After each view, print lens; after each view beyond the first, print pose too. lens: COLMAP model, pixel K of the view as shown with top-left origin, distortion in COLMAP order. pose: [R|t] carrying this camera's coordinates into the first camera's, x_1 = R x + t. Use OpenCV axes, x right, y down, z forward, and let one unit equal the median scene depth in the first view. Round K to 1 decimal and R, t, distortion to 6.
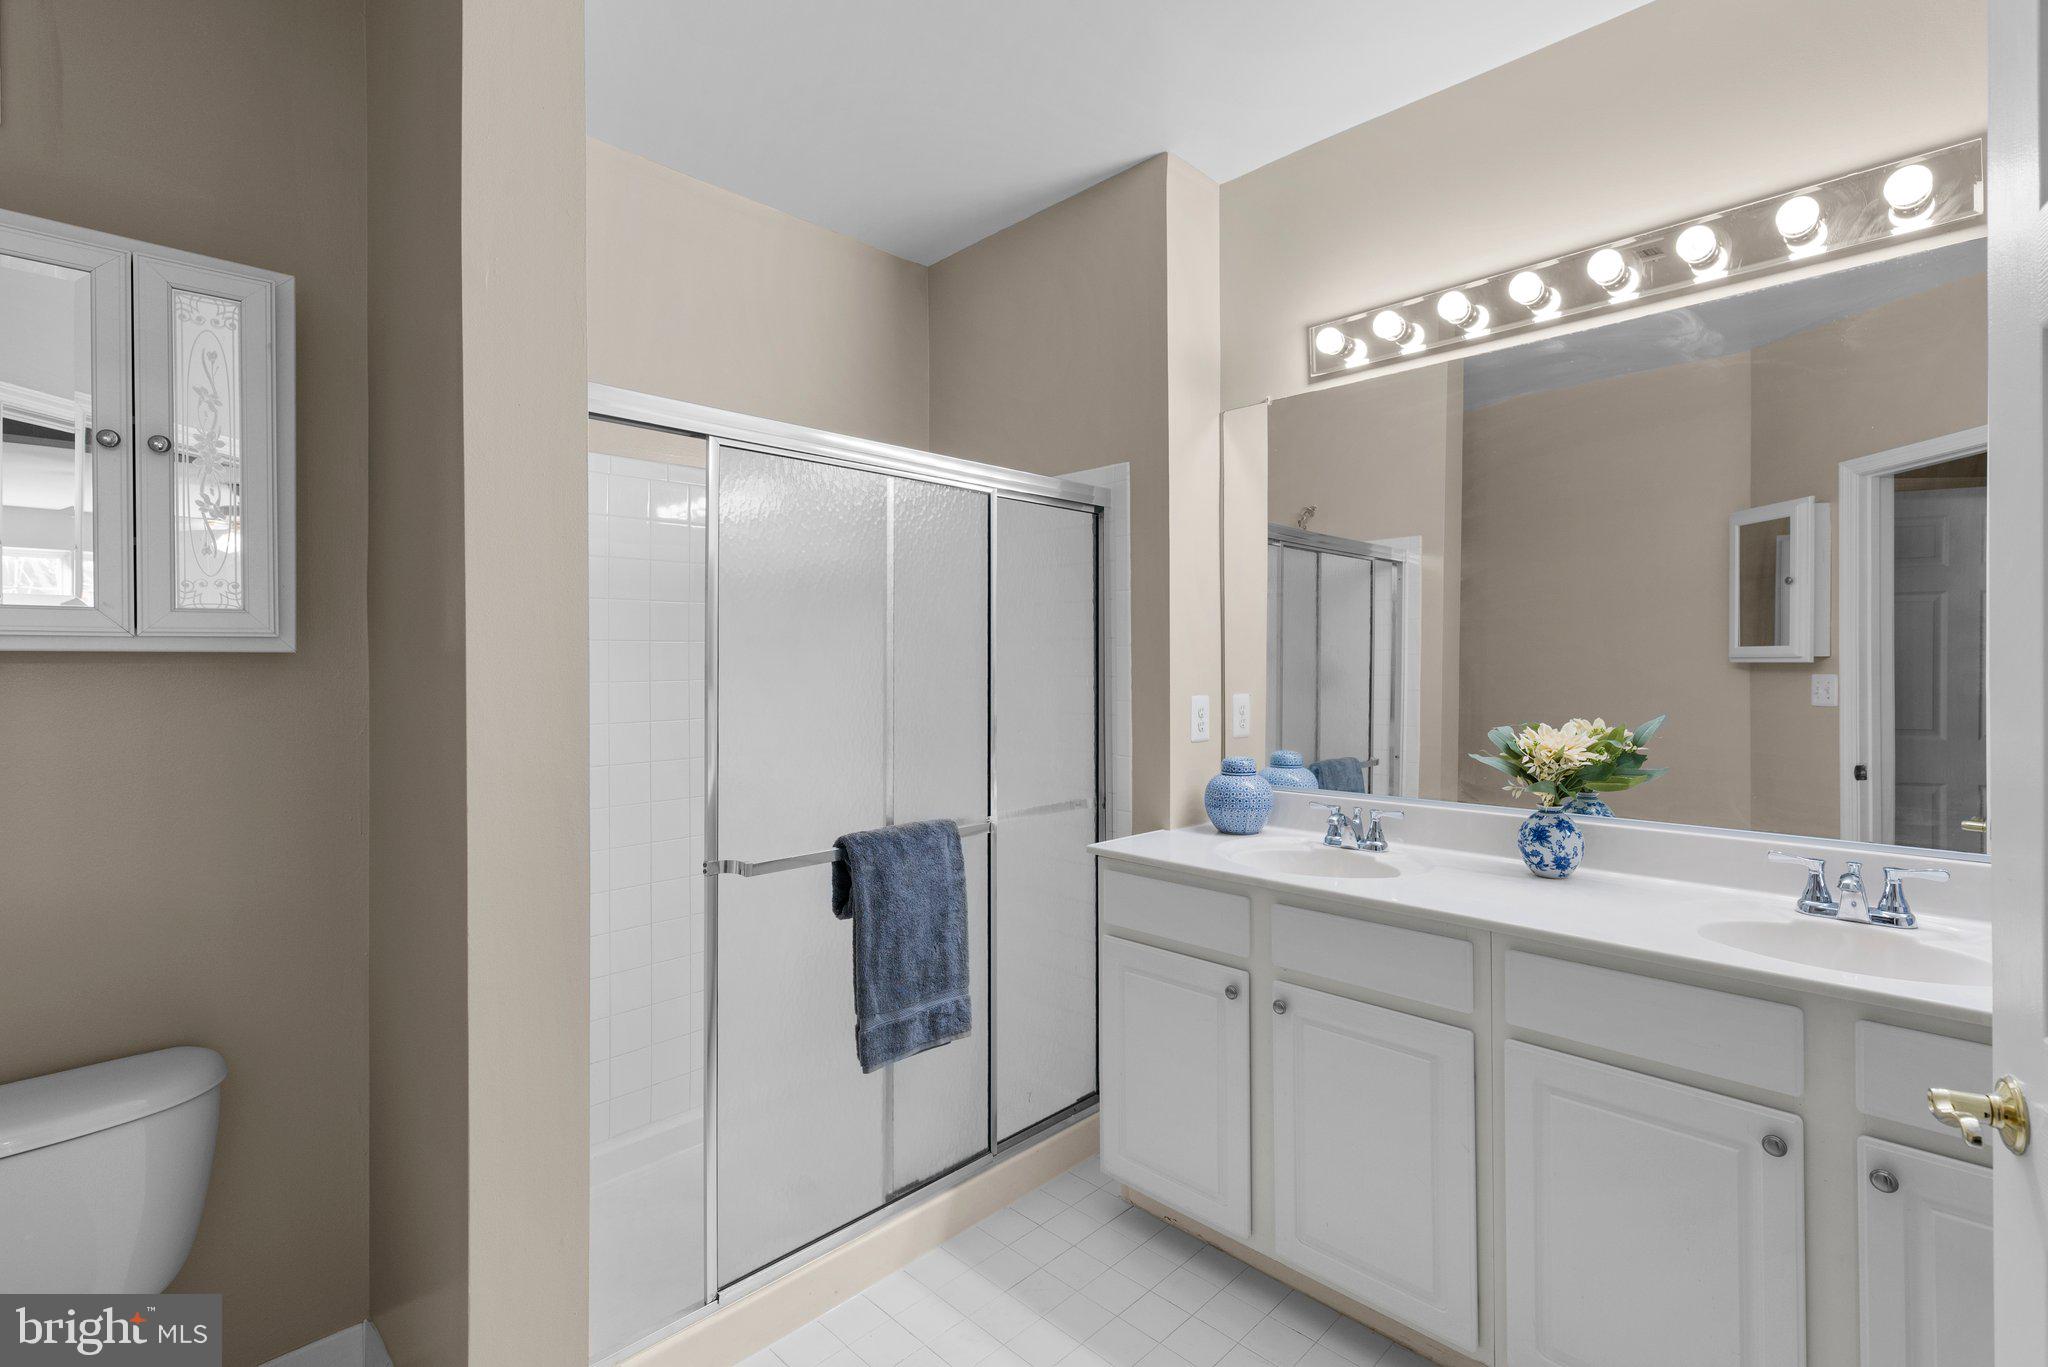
lens RADIAL K [[916.6, 0, 1031.3], [0, 916.6, 671.3], [0, 0, 1]] dist [0.002060, -0.000554]
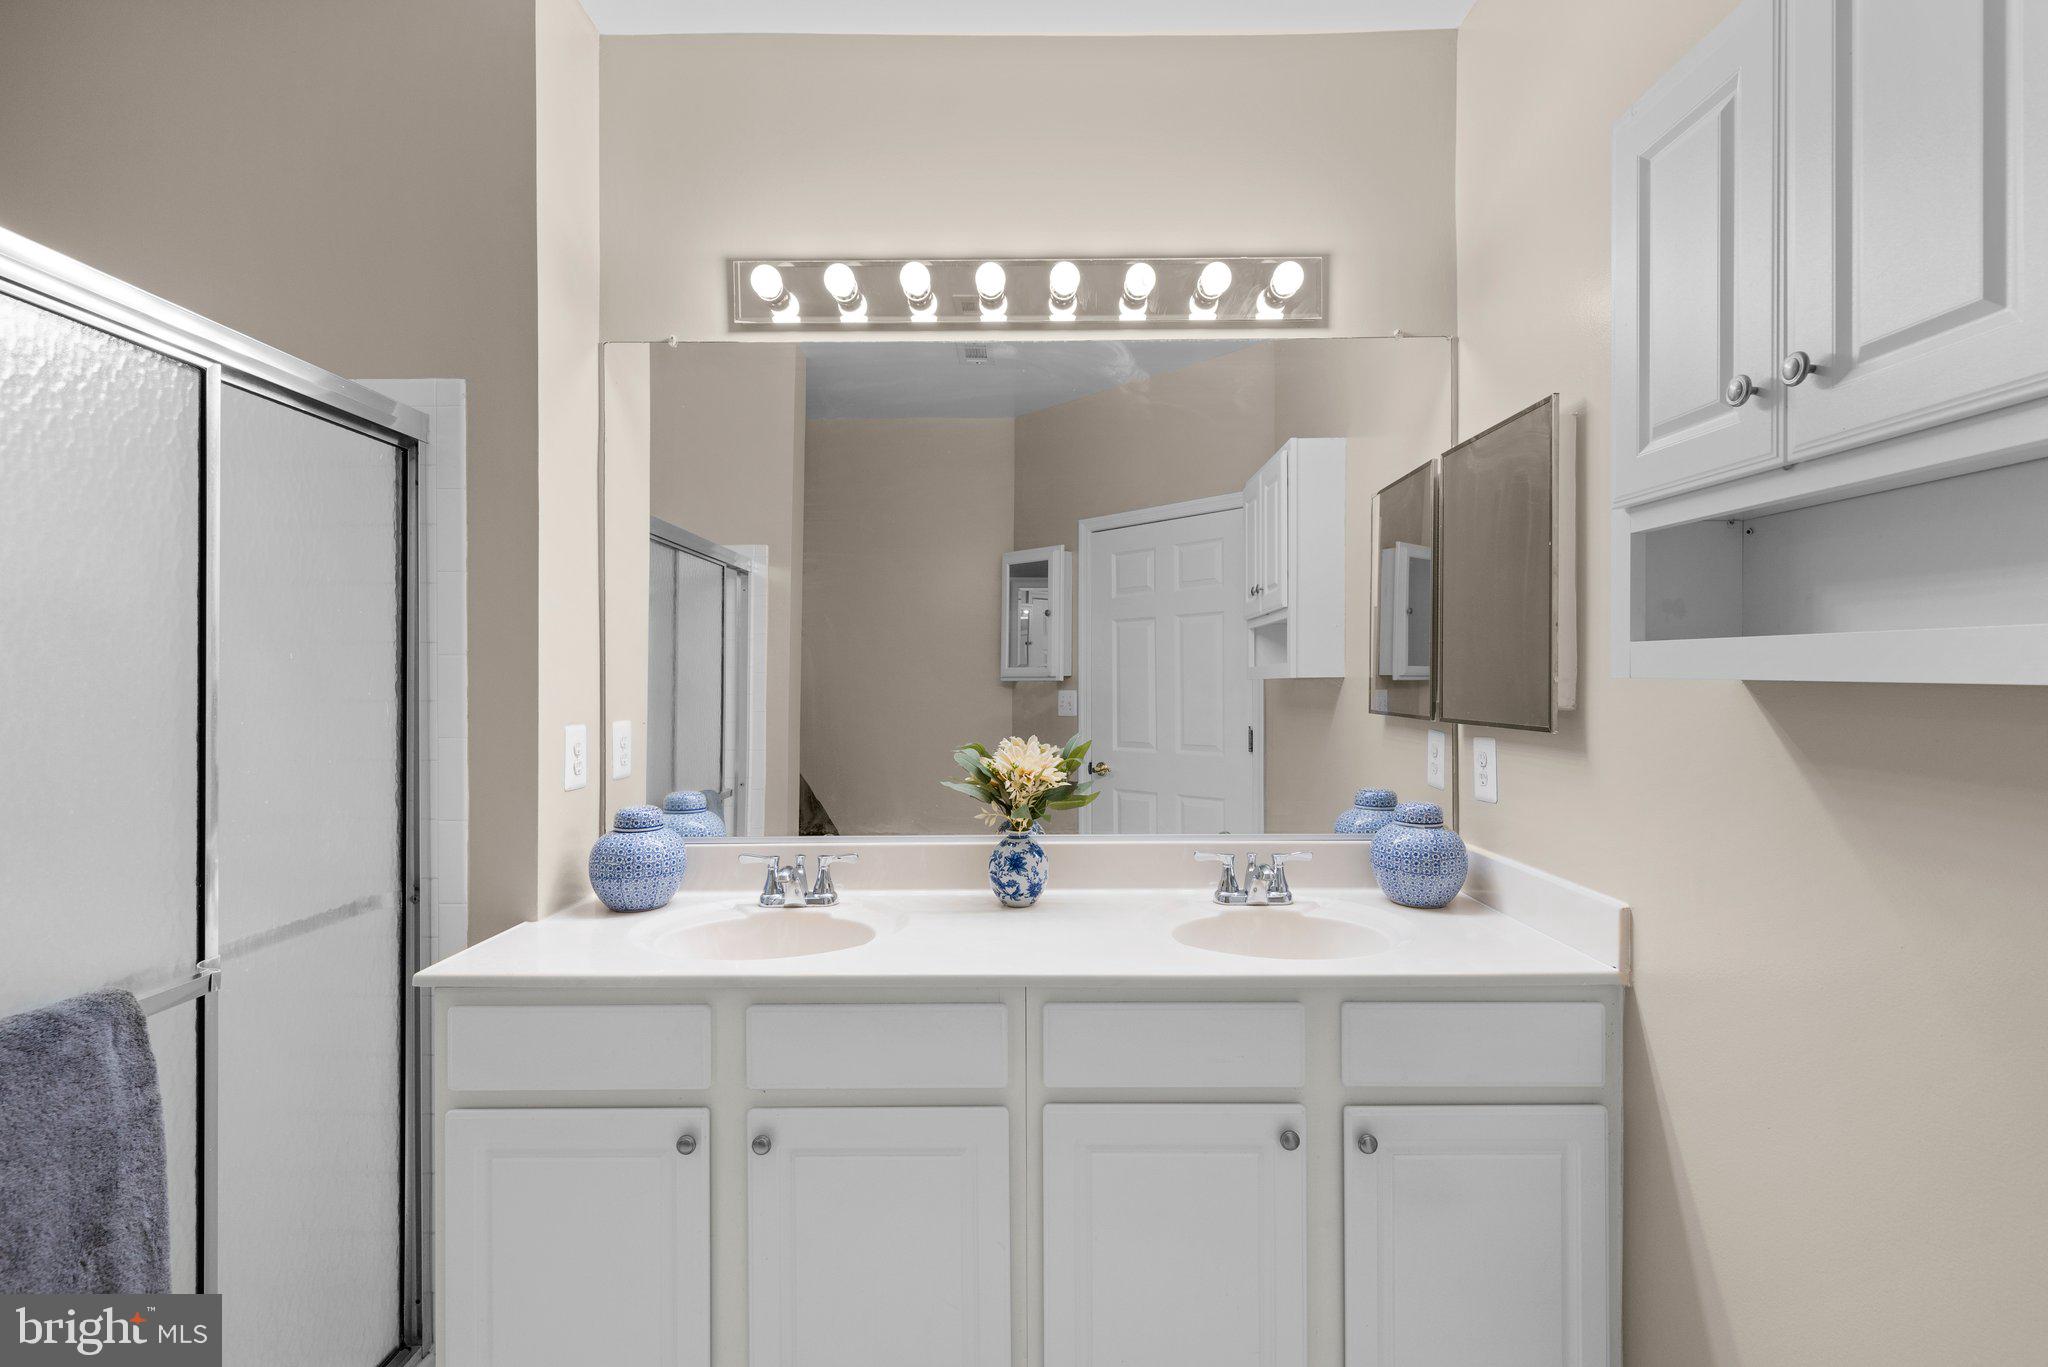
lens RADIAL K [[916.6, 0, 1017.6], [0, 916.6, 681.6], [0, 0, 1]] dist [0.002060, -0.000554]
pose [[0.712670, -0.000430, 0.701499, -0.086638], [0.007439, 0.999948, -0.006945, -0.000533], [-0.701460, 0.010168, 0.712636, 0.280365]]
